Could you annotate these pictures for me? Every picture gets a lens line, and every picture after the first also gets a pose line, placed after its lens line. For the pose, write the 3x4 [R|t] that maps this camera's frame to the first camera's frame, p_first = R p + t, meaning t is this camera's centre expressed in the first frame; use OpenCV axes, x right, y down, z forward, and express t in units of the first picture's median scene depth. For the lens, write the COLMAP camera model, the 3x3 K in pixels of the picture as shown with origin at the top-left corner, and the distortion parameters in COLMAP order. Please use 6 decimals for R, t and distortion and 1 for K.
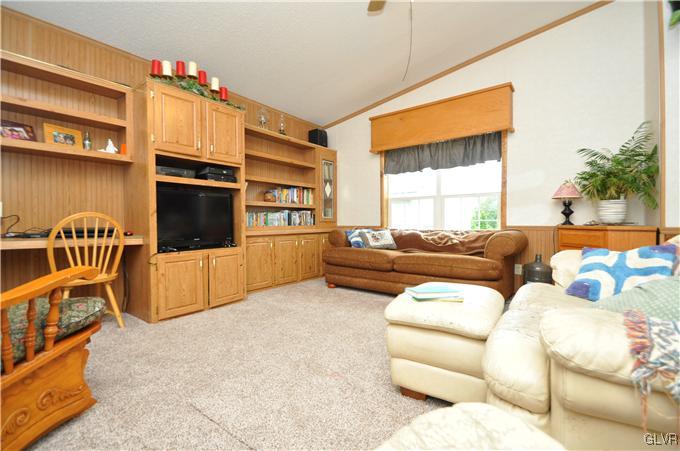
lens RADIAL K [[304.5, 0, 340.3], [0, 304.5, 223.6], [0, 0, 1]] dist [0.001156, -0.001204]
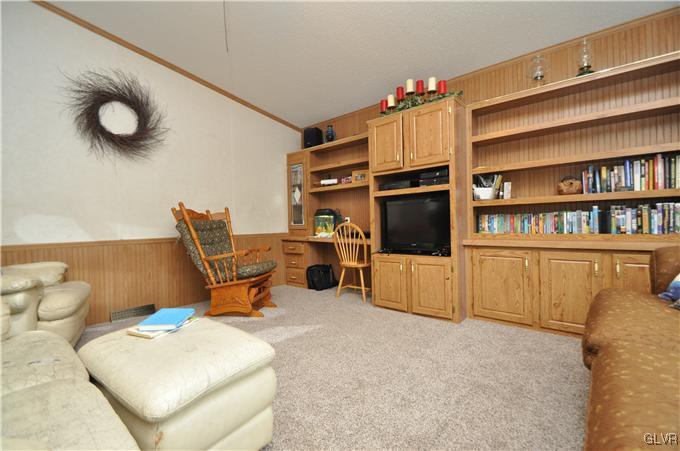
lens RADIAL K [[304.5, 0, 340.7], [0, 304.5, 225.8], [0, 0, 1]] dist [0.001156, -0.001204]
pose [[-0.096001, -0.000241, -0.995381, 0.576360], [0.003614, 0.999993, -0.000590, -0.013083], [0.995375, -0.003654, -0.095999, 0.813560]]
